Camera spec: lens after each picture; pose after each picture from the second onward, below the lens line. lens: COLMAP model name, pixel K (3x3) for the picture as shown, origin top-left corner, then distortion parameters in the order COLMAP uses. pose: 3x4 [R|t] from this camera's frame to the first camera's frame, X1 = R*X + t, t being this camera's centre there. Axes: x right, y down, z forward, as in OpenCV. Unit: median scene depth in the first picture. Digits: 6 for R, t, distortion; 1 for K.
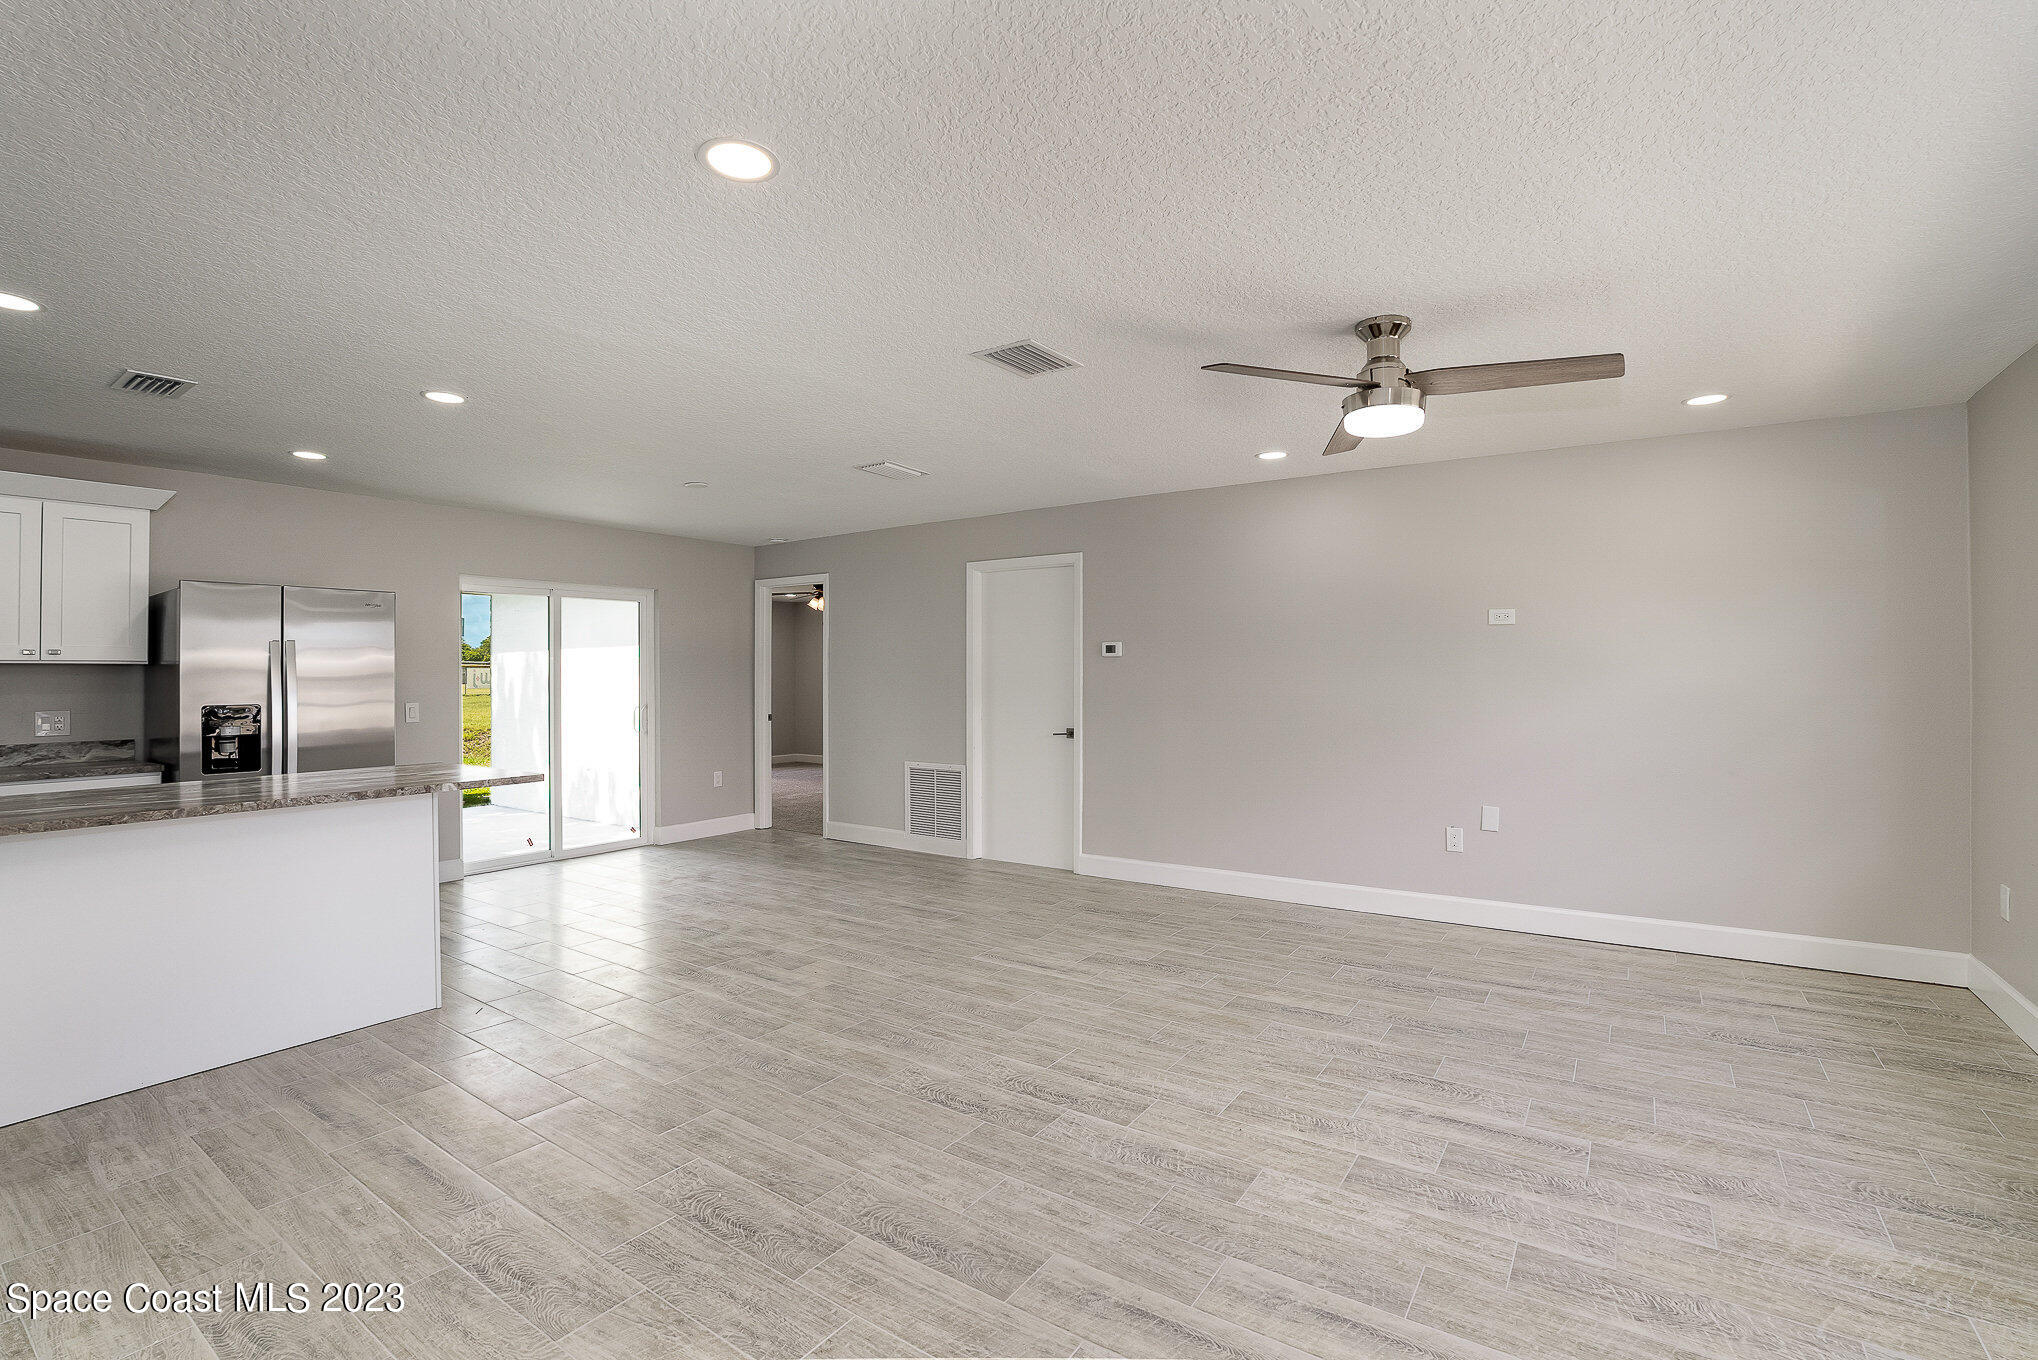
lens RADIAL K [[910.1, 0, 1024.6], [0, 910.1, 682.4], [0, 0, 1]] dist [-0.052218, 0.000850]
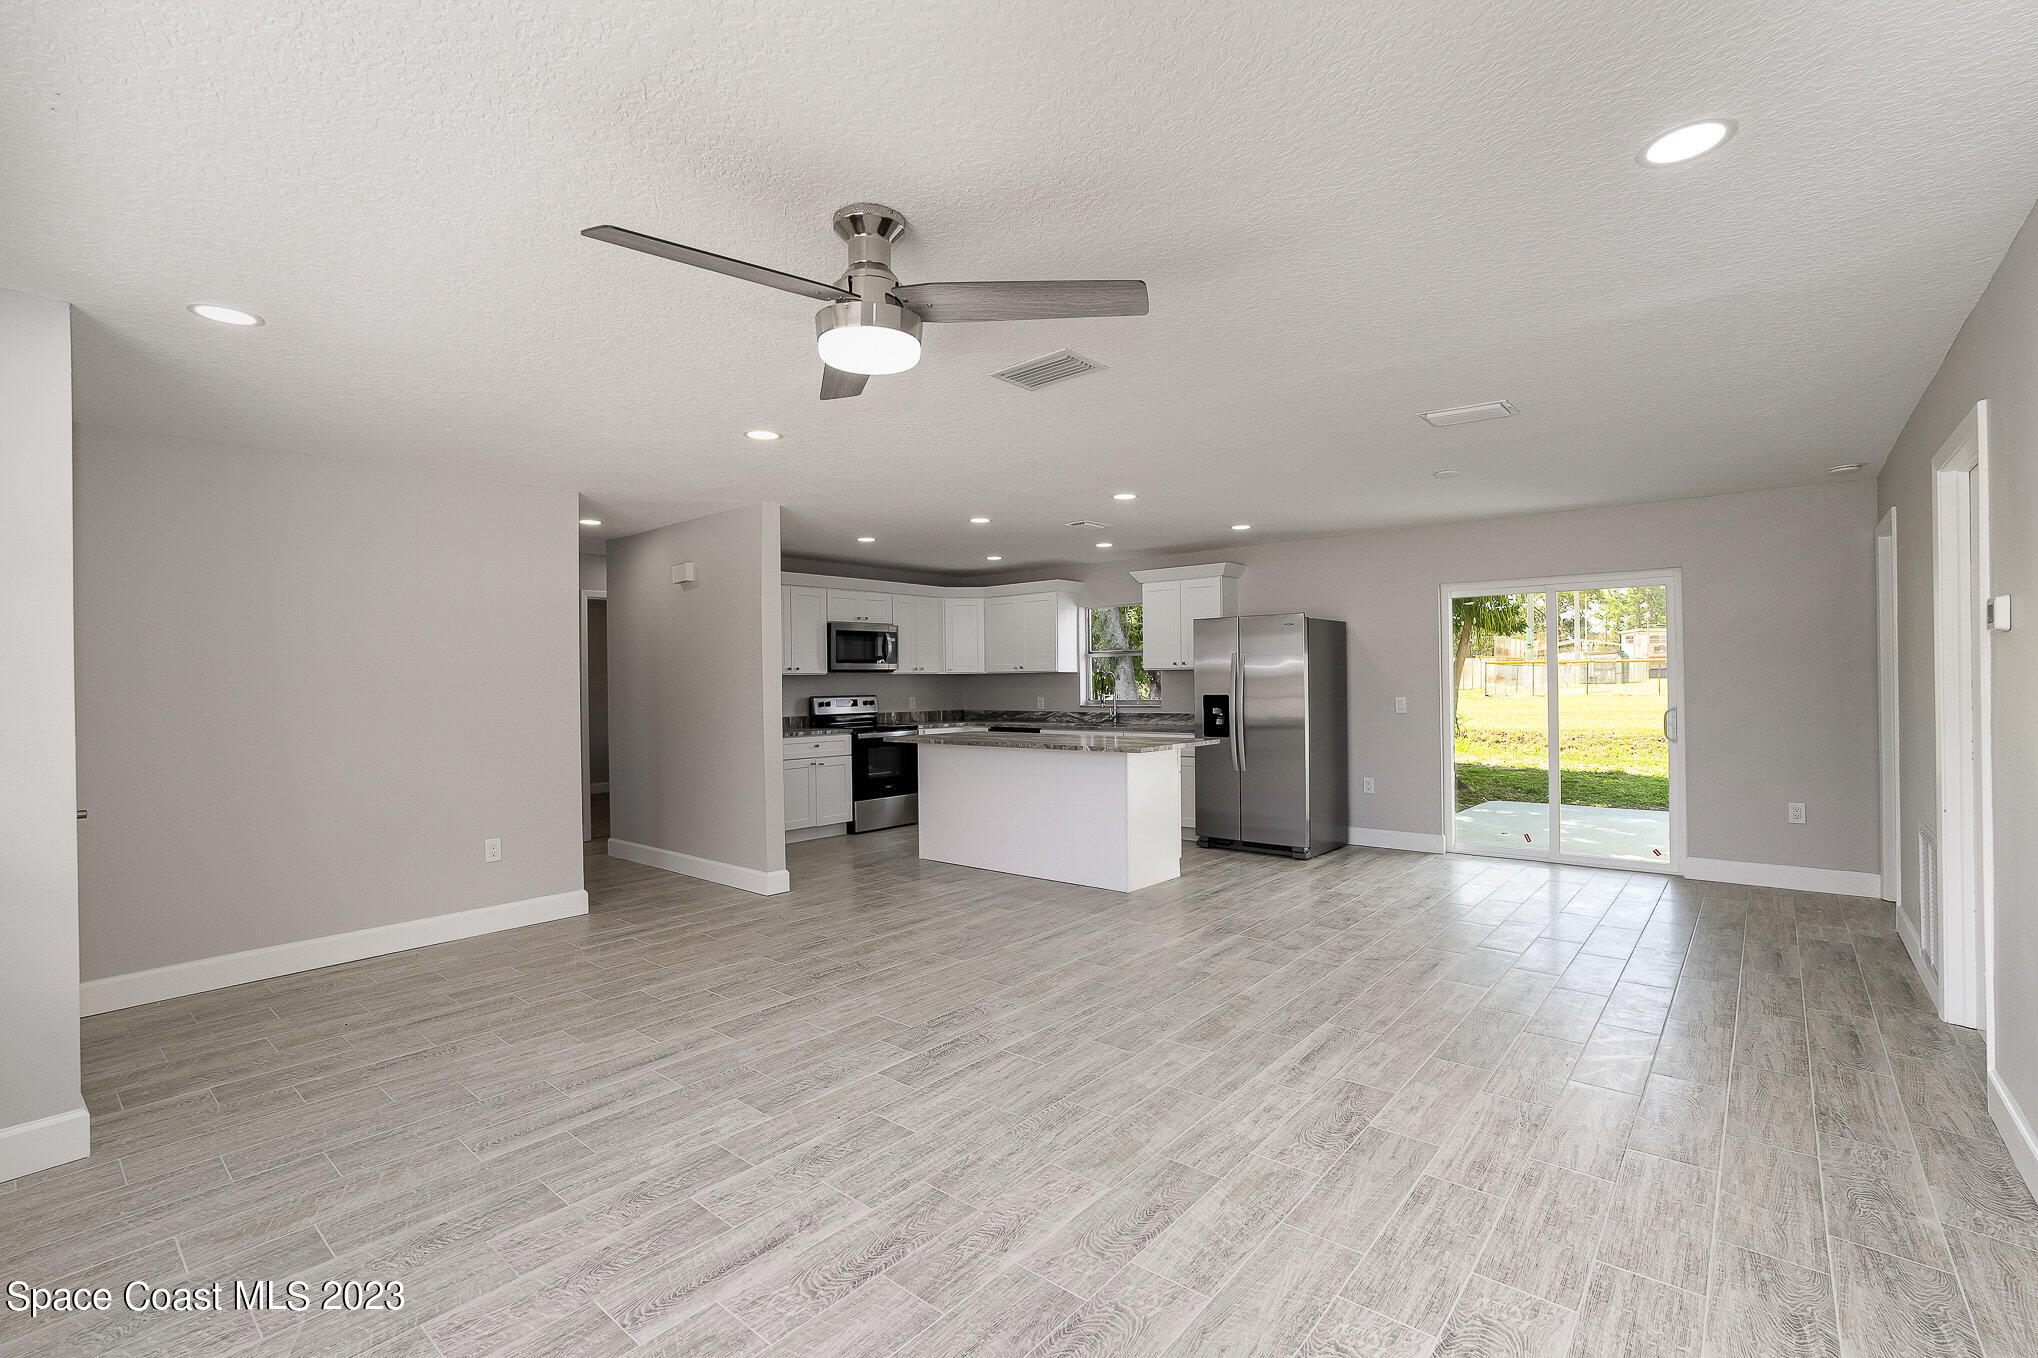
lens RADIAL K [[910.1, 0, 1024.6], [0, 910.1, 681.4], [0, 0, 1]] dist [-0.052218, 0.000850]
pose [[-0.102488, 0.003604, -0.994728, 0.964700], [0.005740, 0.999979, 0.003032, -0.009159], [0.994718, -0.005399, -0.102507, 1.017048]]
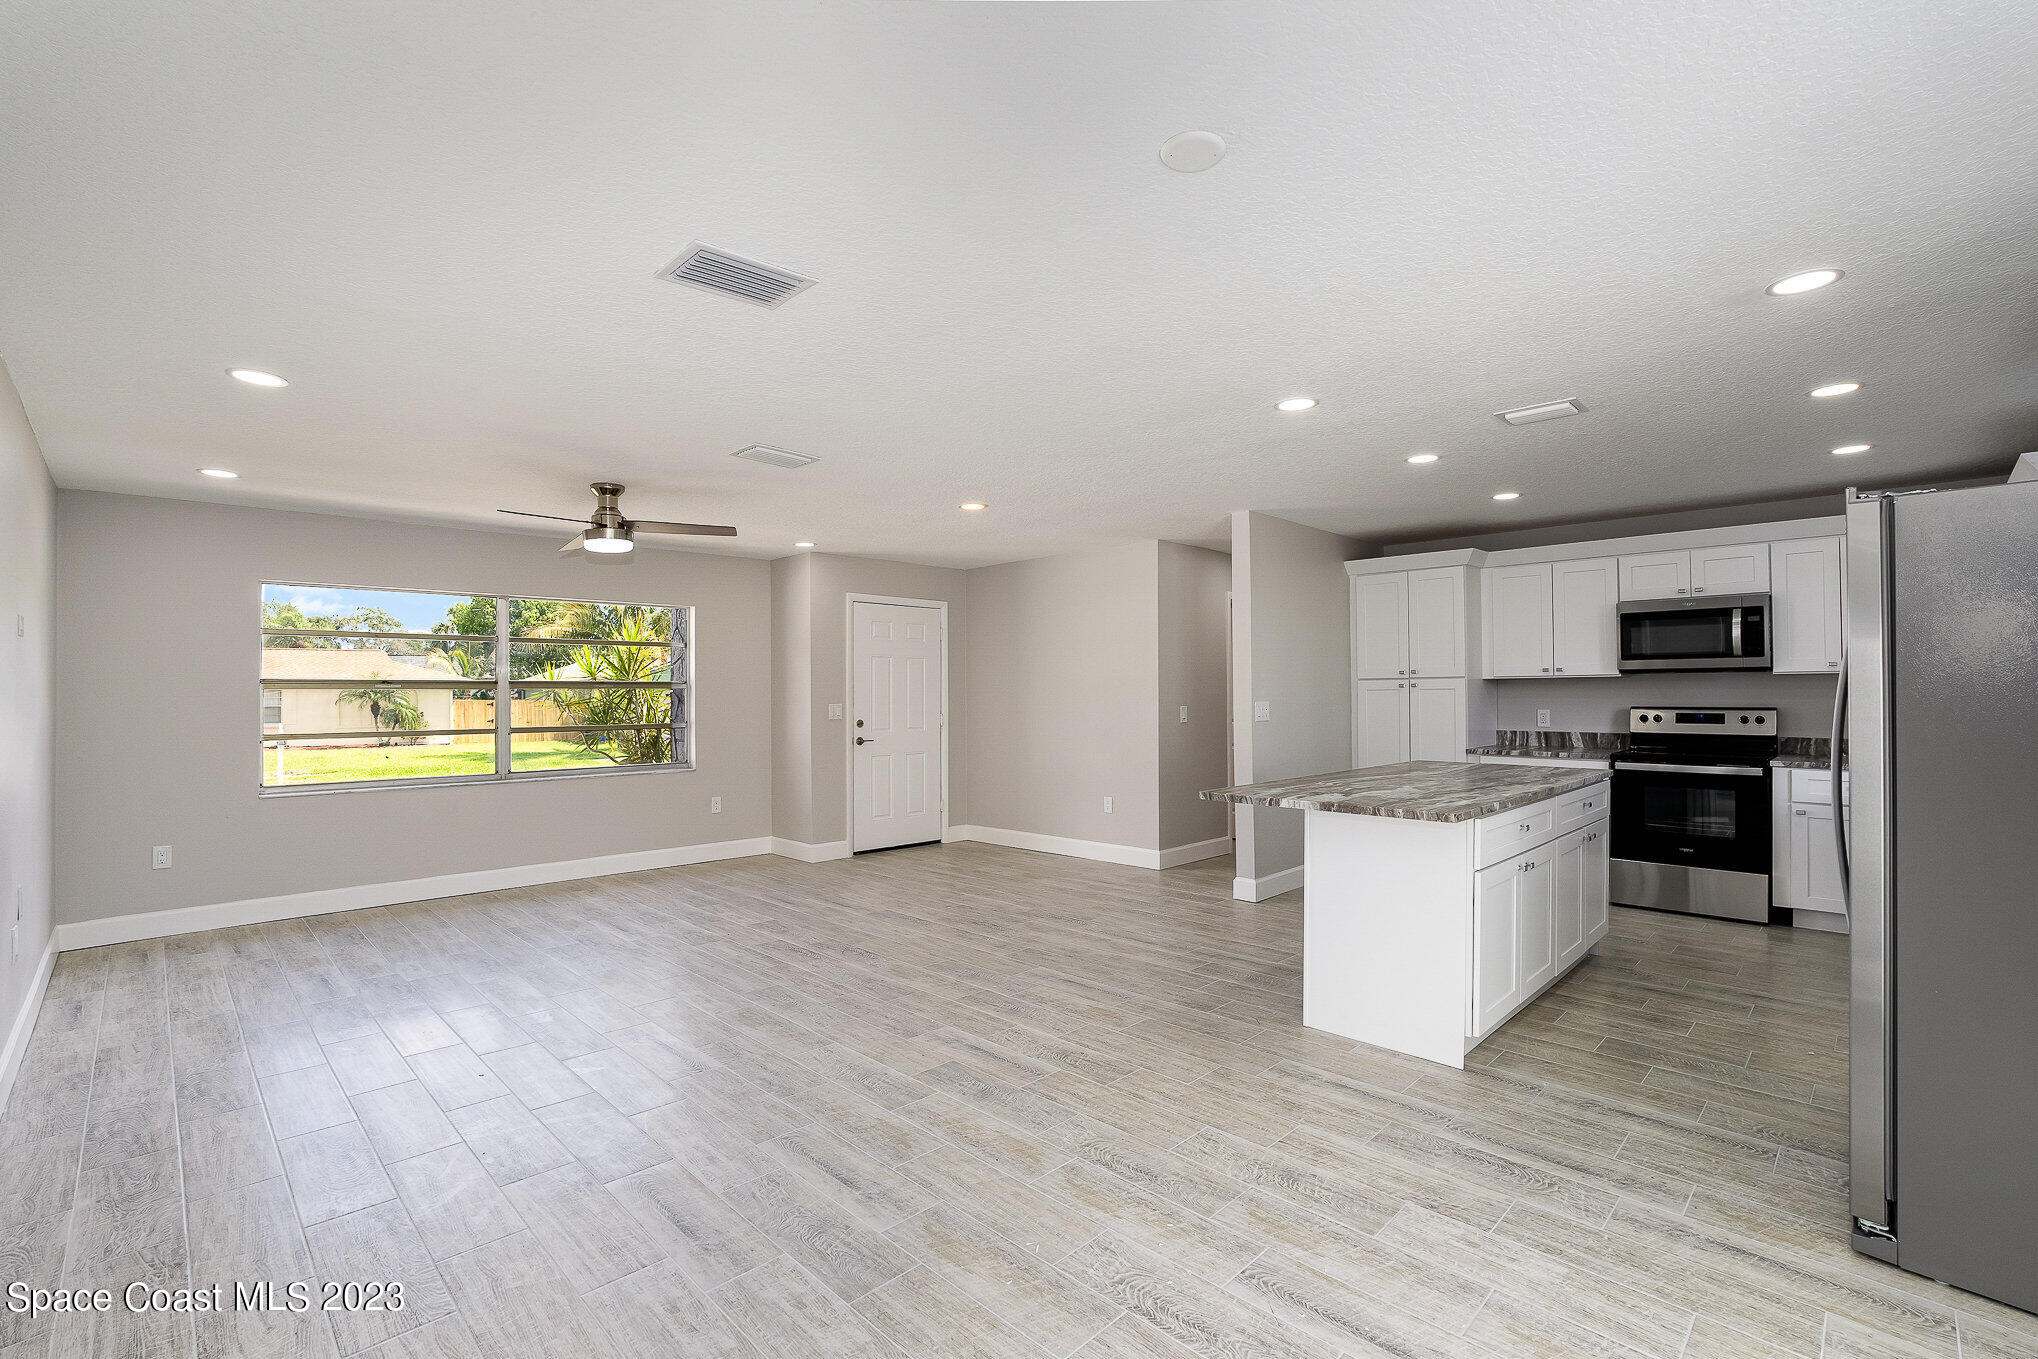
lens RADIAL K [[910.1, 0, 1024.6], [0, 910.1, 681.9], [0, 0, 1]] dist [-0.052218, 0.000850]
pose [[-0.982472, 0.010248, 0.186130, -0.565776], [0.009486, 0.999943, -0.004983, -0.015838], [-0.186170, -0.003130, -0.982512, 2.117307]]
